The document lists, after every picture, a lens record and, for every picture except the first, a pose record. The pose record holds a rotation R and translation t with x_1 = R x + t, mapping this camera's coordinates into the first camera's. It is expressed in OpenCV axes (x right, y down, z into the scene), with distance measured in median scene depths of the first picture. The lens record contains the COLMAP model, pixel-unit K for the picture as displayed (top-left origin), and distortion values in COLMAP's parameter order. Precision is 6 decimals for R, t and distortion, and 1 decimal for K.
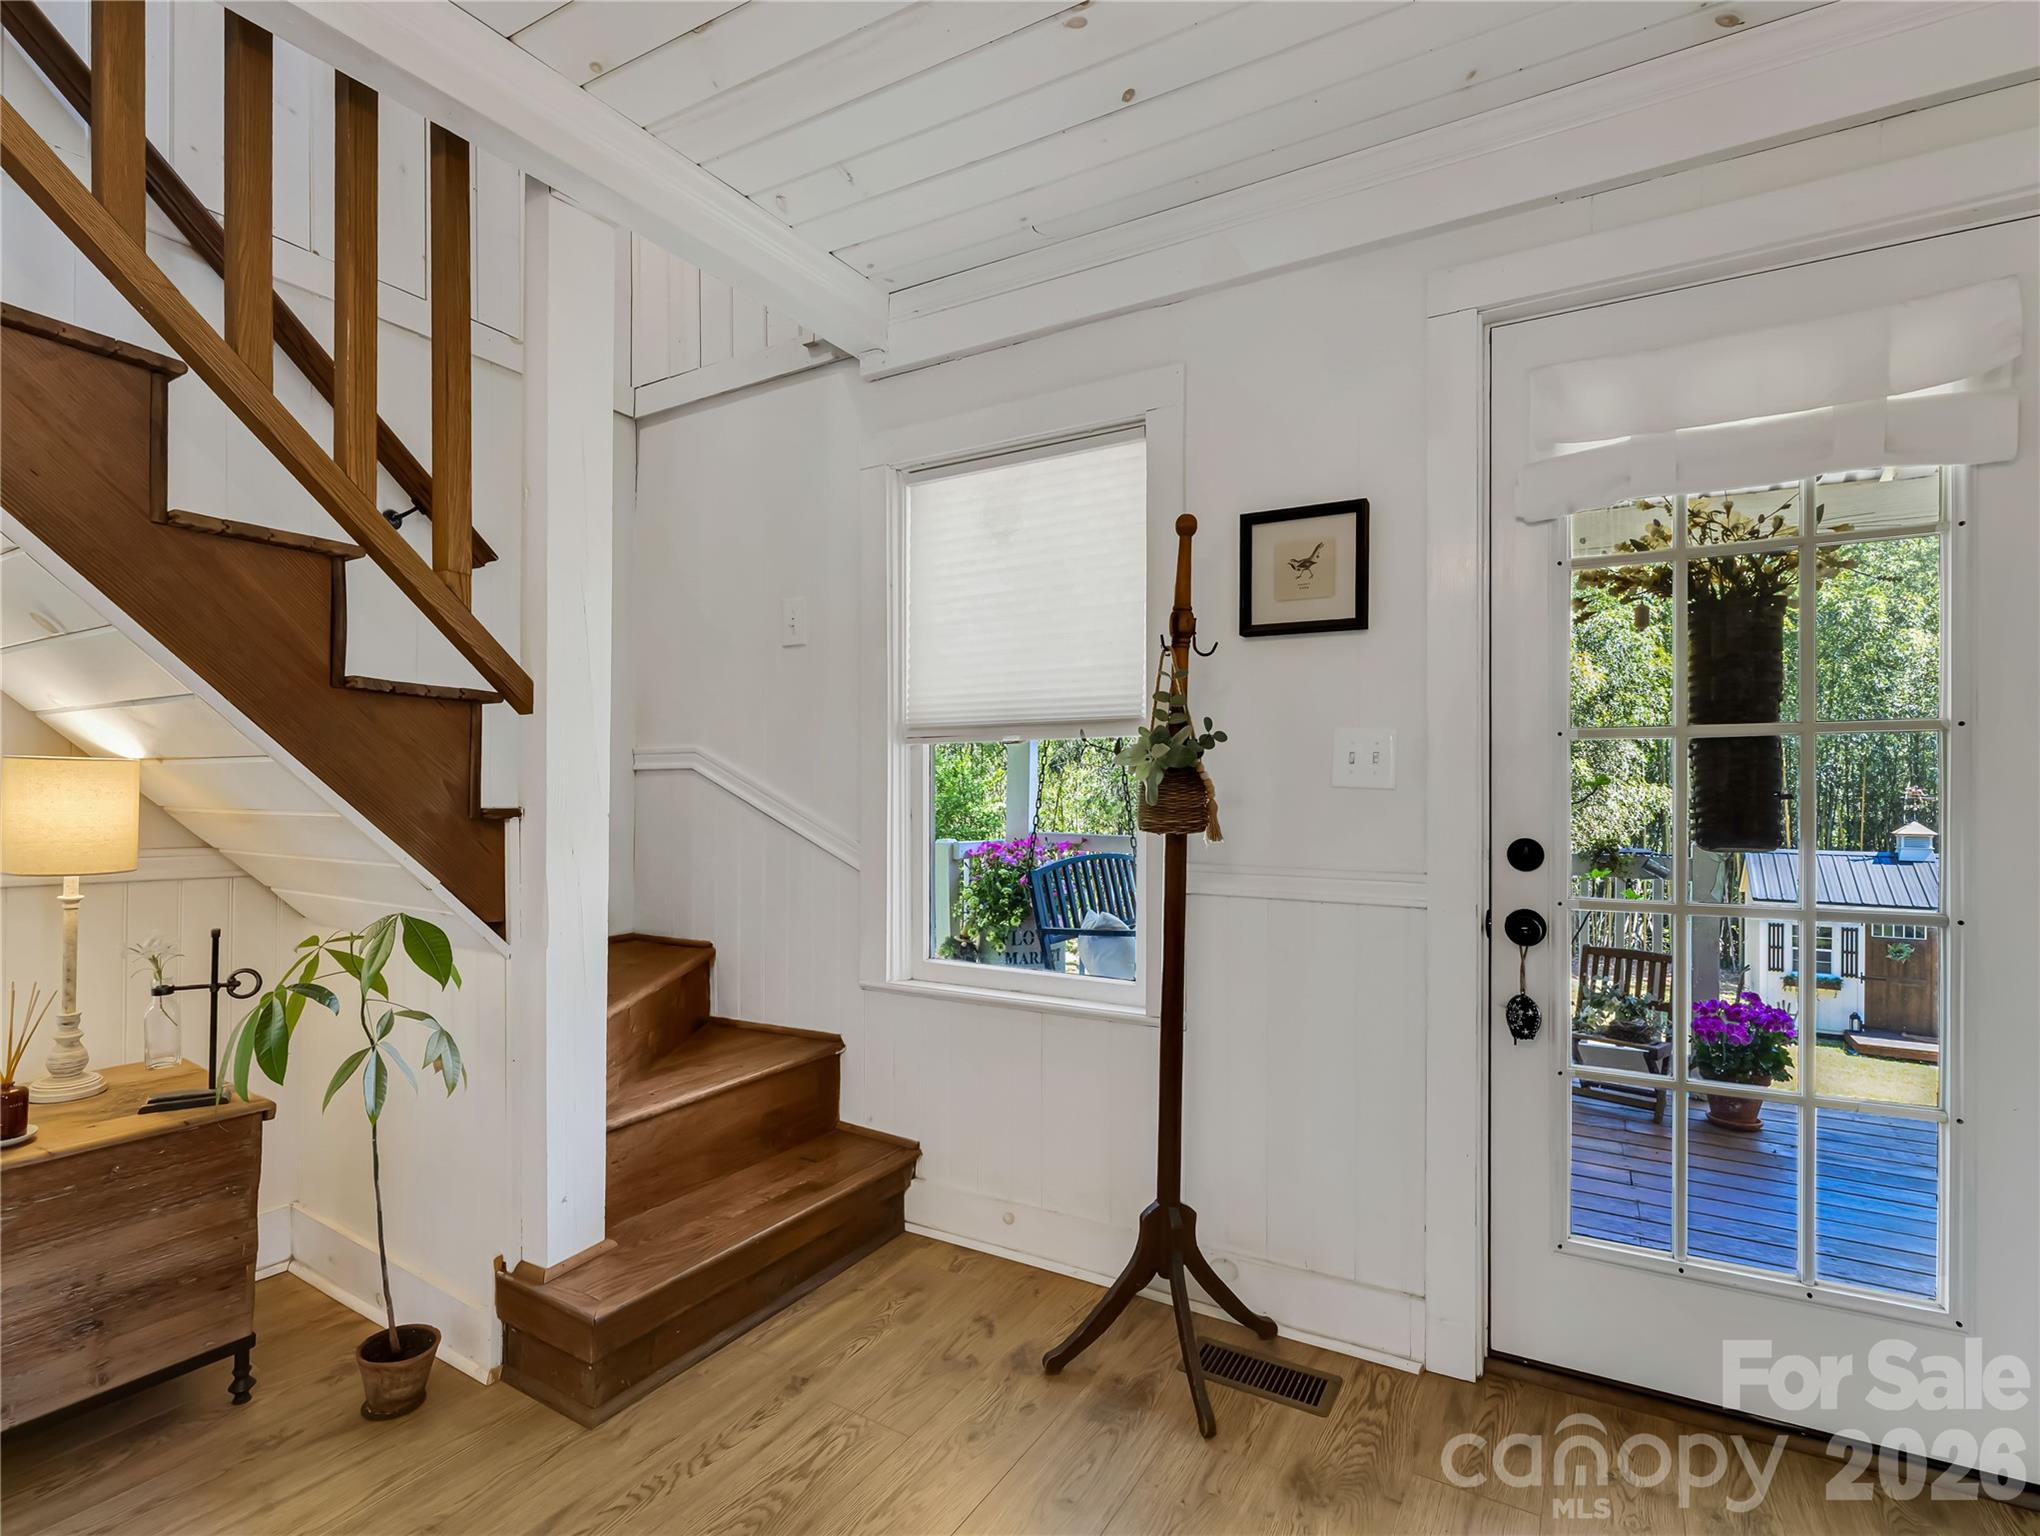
lens RADIAL K [[968.0, 0, 1059.4], [0, 968.0, 794.2], [0, 0, 1]] dist [0.000585, -0.000531]
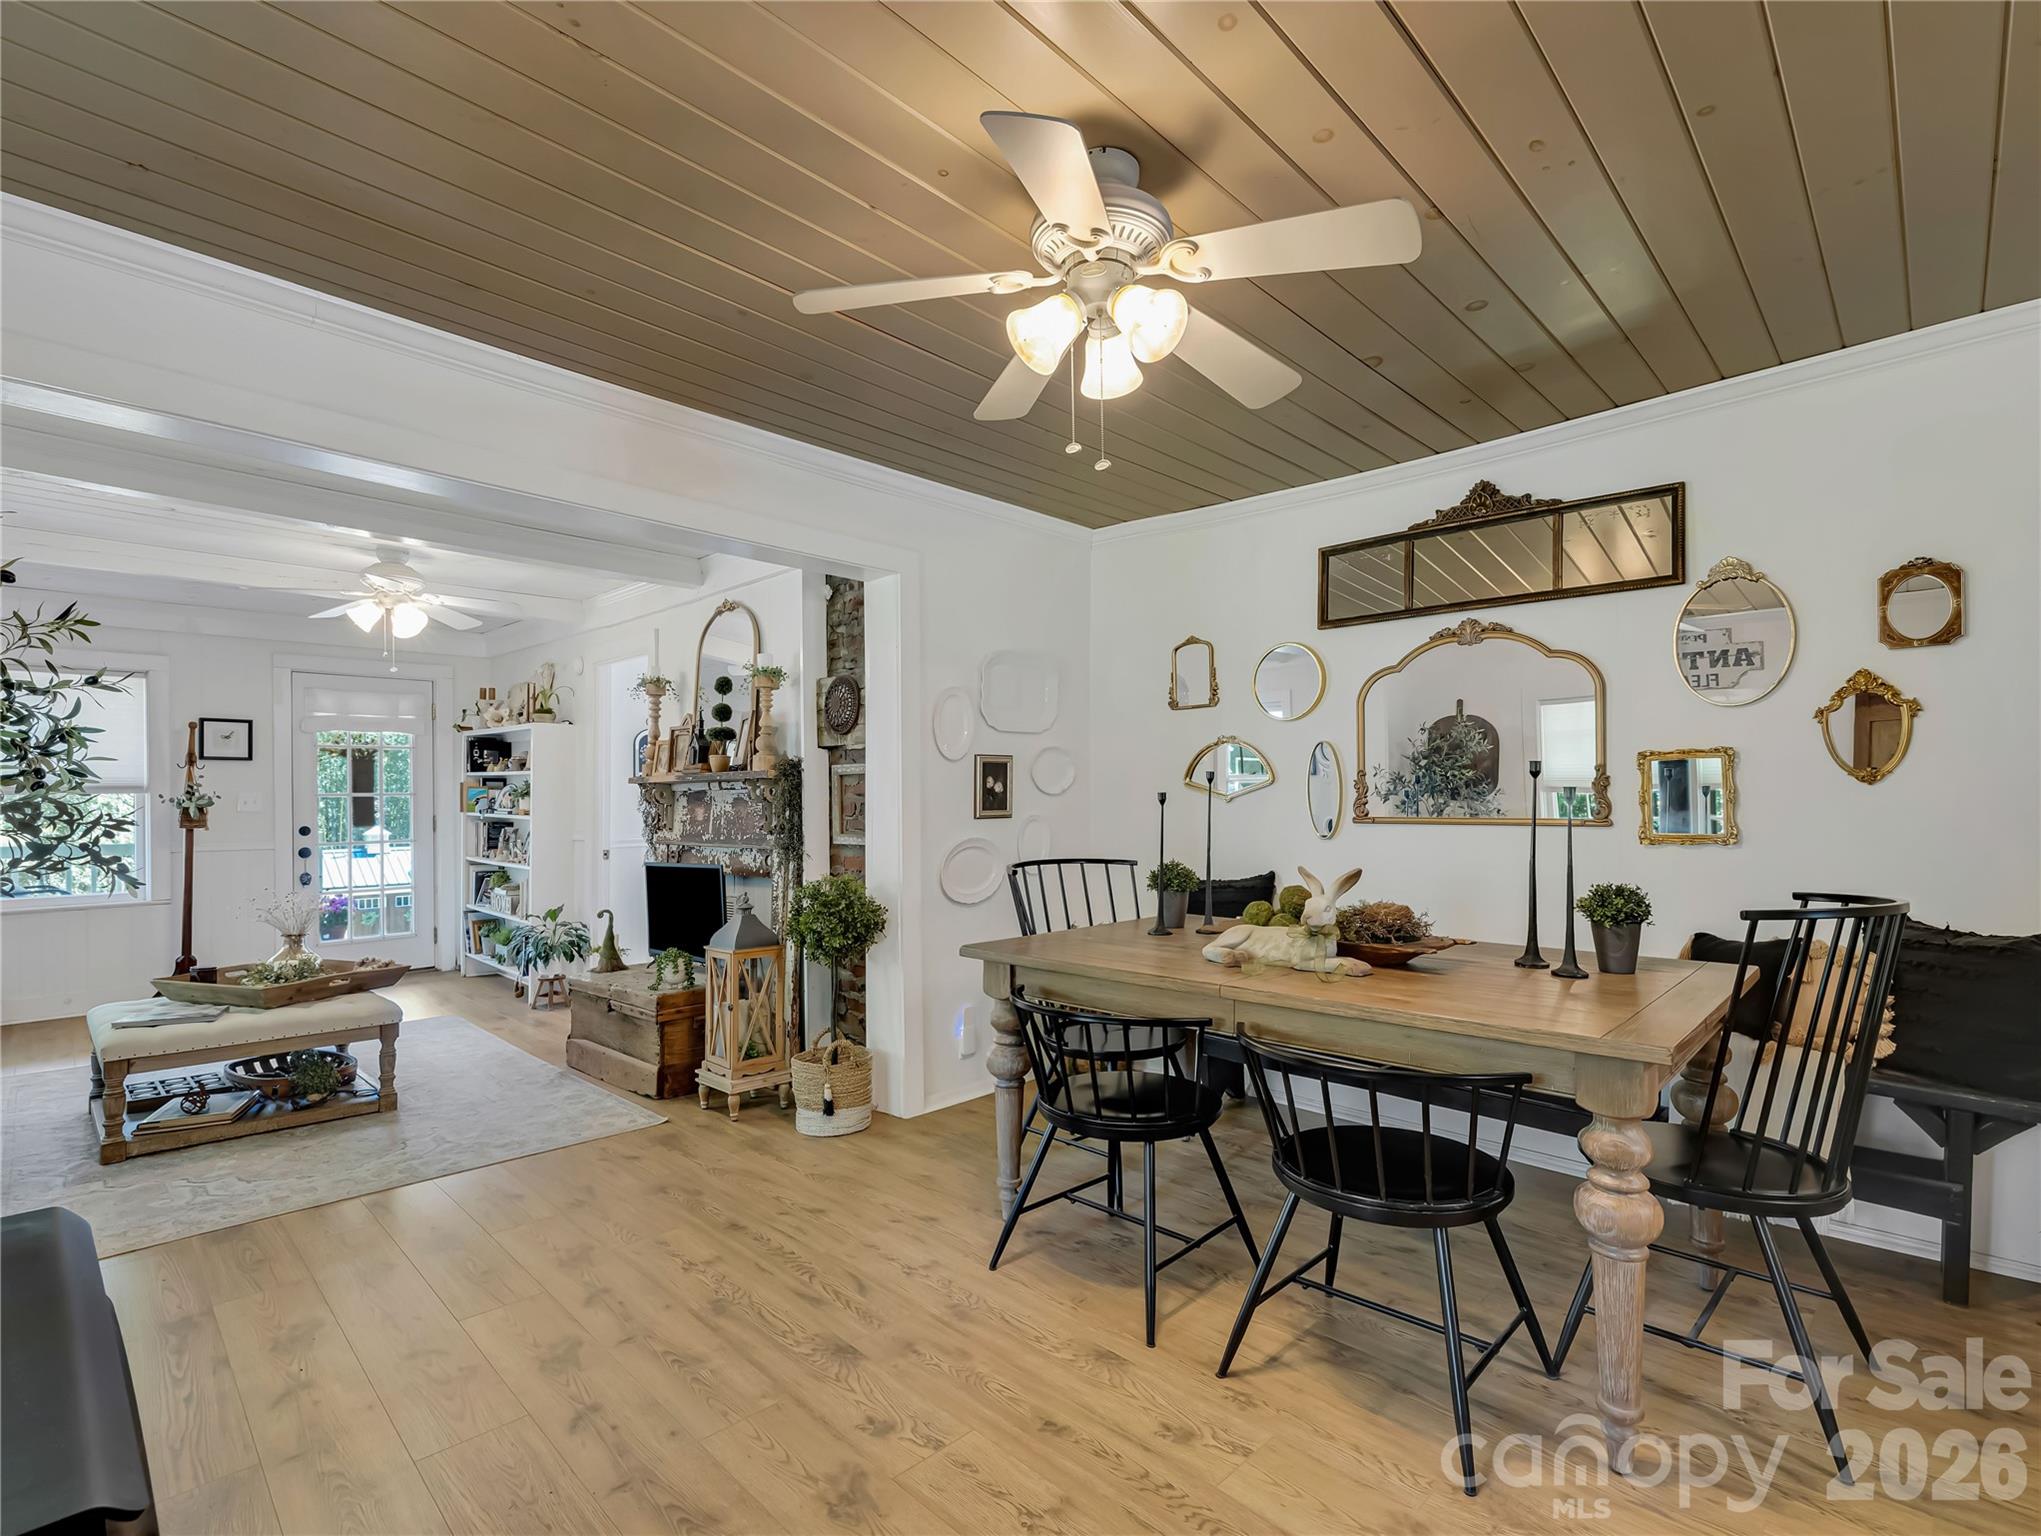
lens RADIAL K [[968.5, 0, 1017.3], [0, 968.5, 798.5], [0, 0, 1]] dist [0.000585, -0.000531]
pose [[0.241224, -0.002692, 0.970466, -2.162358], [0.021482, 0.999766, -0.002567, 0.011120], [-0.970232, 0.021466, 0.241226, -2.187161]]
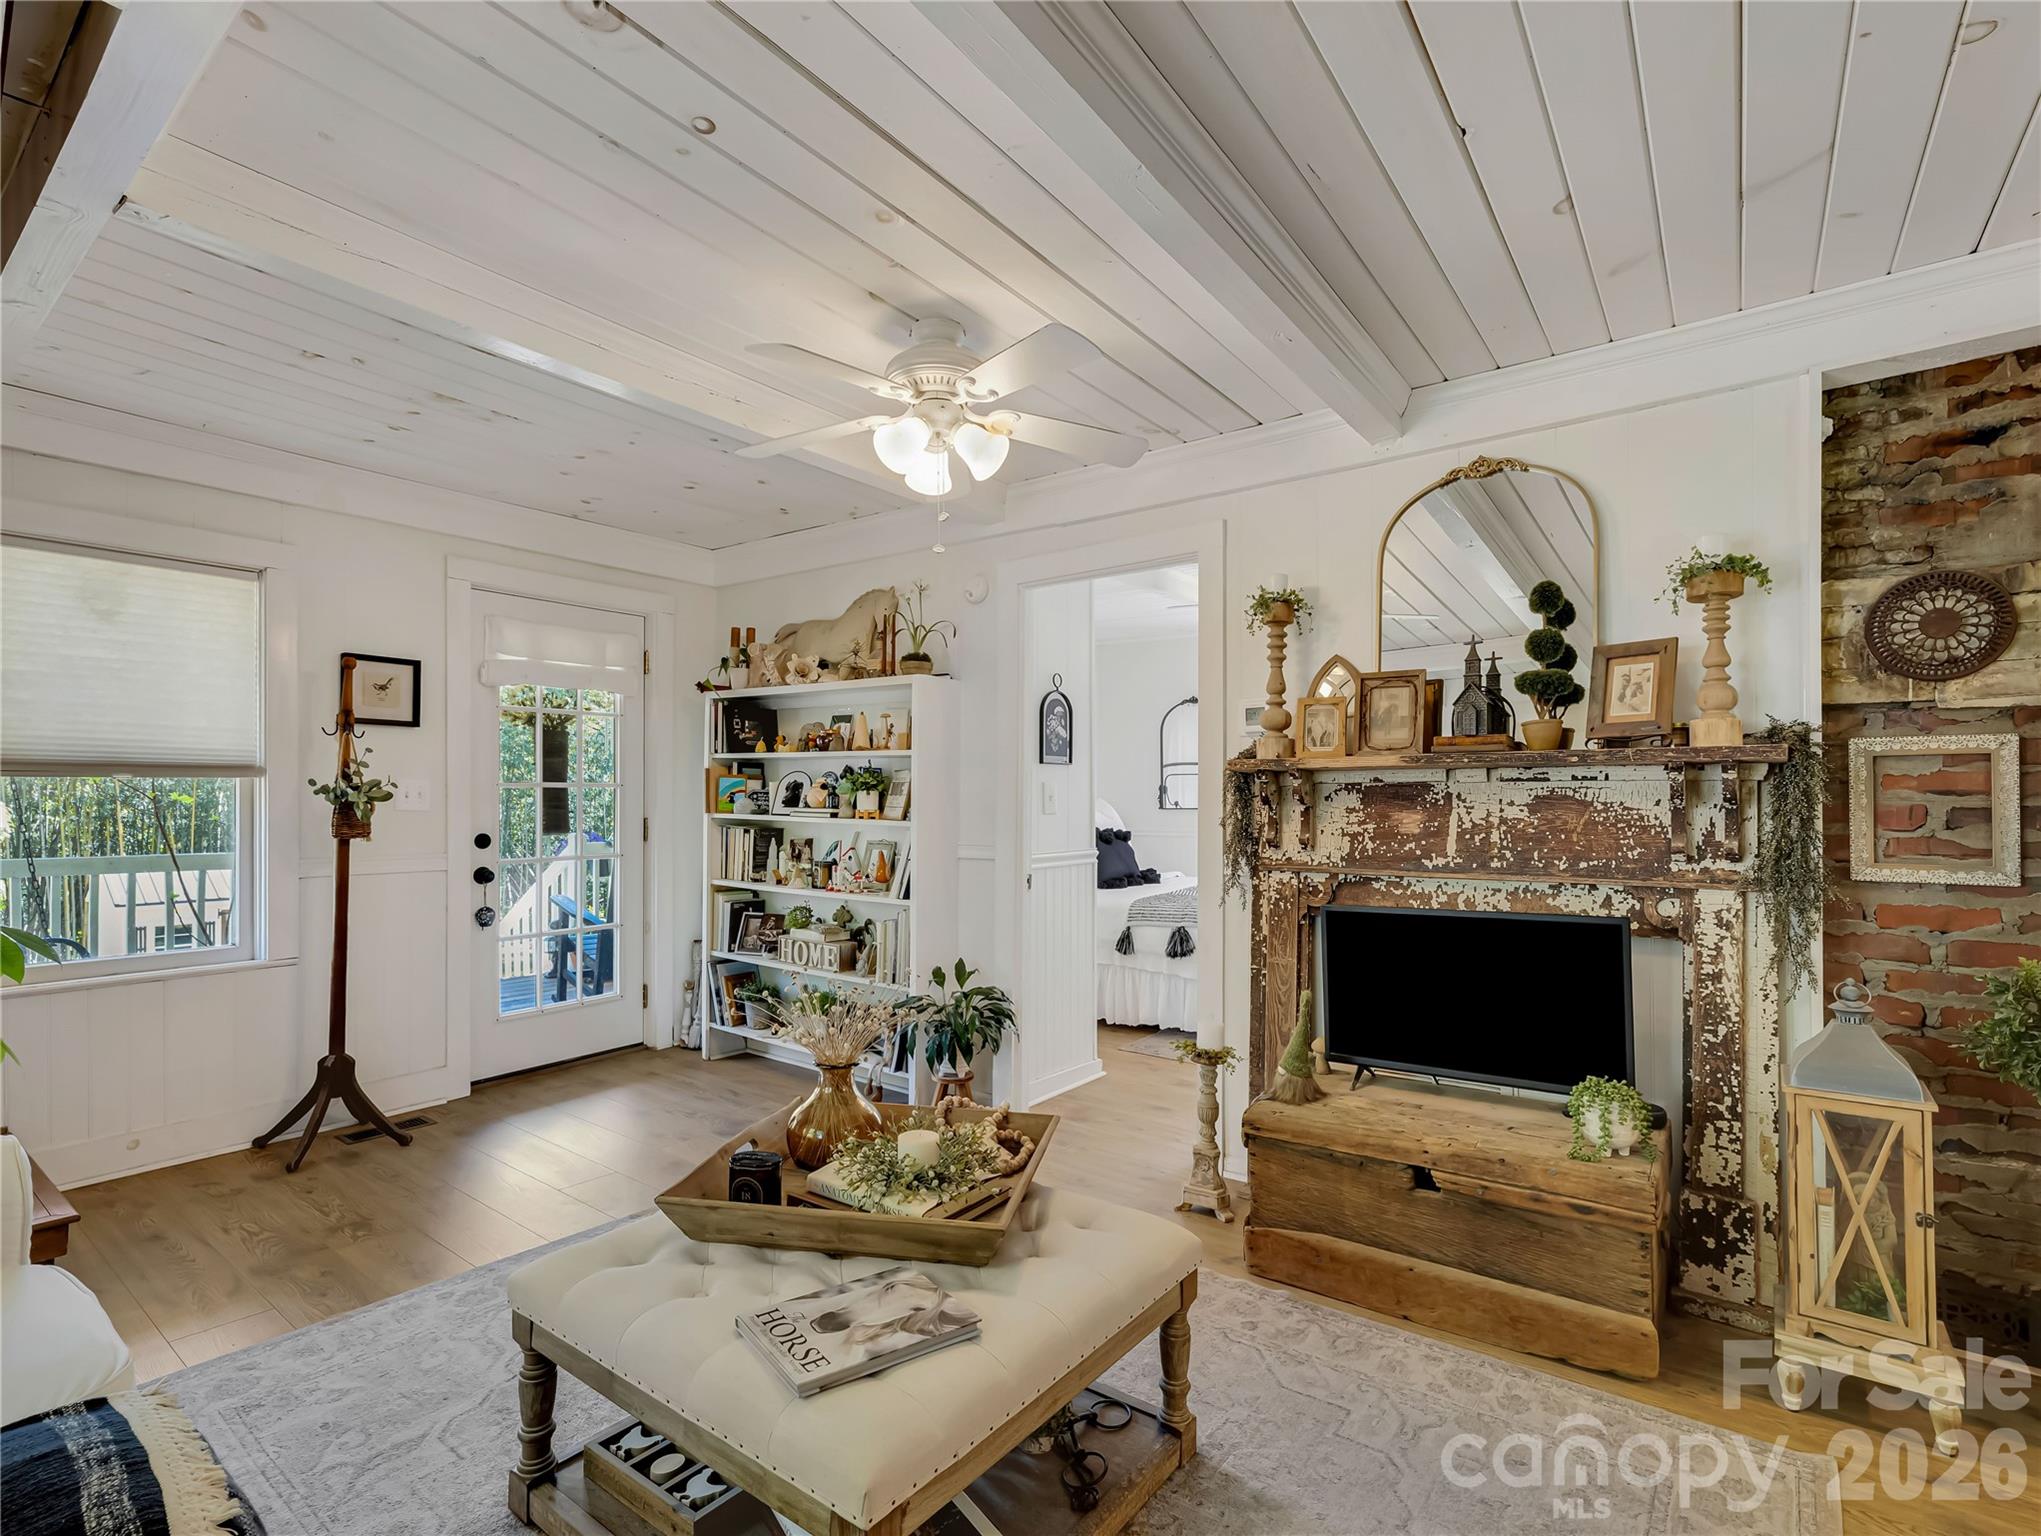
lens RADIAL K [[968.5, 0, 1016.9], [0, 968.5, 806.6], [0, 0, 1]] dist [0.000585, -0.000531]
pose [[0.117503, -0.007600, 0.993043, -1.482726], [0.011758, 0.999911, 0.006261, -0.012487], [-0.993003, 0.010941, 0.117582, -0.409692]]
